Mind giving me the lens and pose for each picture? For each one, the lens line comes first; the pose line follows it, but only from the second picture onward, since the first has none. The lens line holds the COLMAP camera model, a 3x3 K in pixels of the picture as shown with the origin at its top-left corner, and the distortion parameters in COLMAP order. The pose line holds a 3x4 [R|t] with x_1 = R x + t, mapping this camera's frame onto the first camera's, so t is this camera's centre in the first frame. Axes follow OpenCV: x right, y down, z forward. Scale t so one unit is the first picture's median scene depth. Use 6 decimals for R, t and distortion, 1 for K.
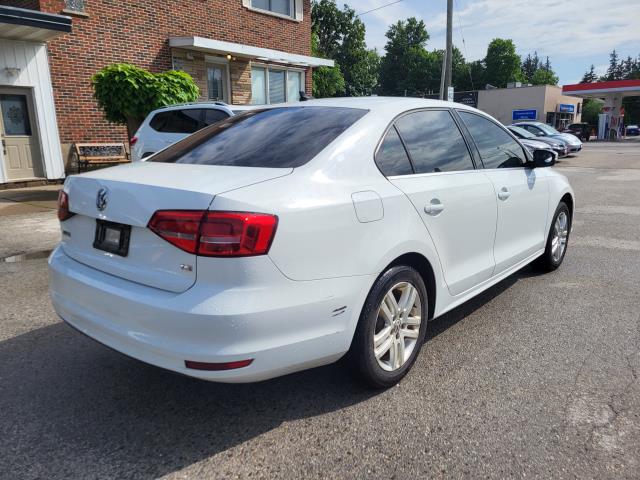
lens RADIAL K [[474.9, 0, 320.0], [0, 474.9, 240.0], [0, 0, 1]] dist [0.073066, -0.052624]
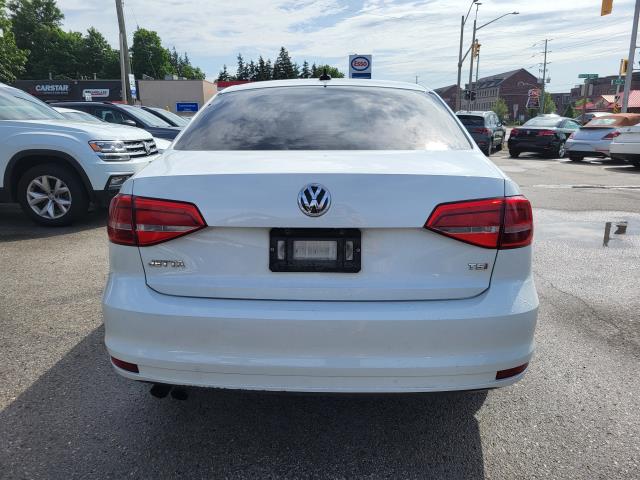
lens RADIAL K [[479.0, 0, 320.0], [0, 479.0, 240.0], [0, 0, 1]] dist [0.049541, -0.042504]
pose [[0.786108, -0.135317, 0.603094, -0.157672], [0.125572, 0.990356, 0.058530, -0.011765], [-0.605199, 0.029721, 0.795520, 0.075387]]
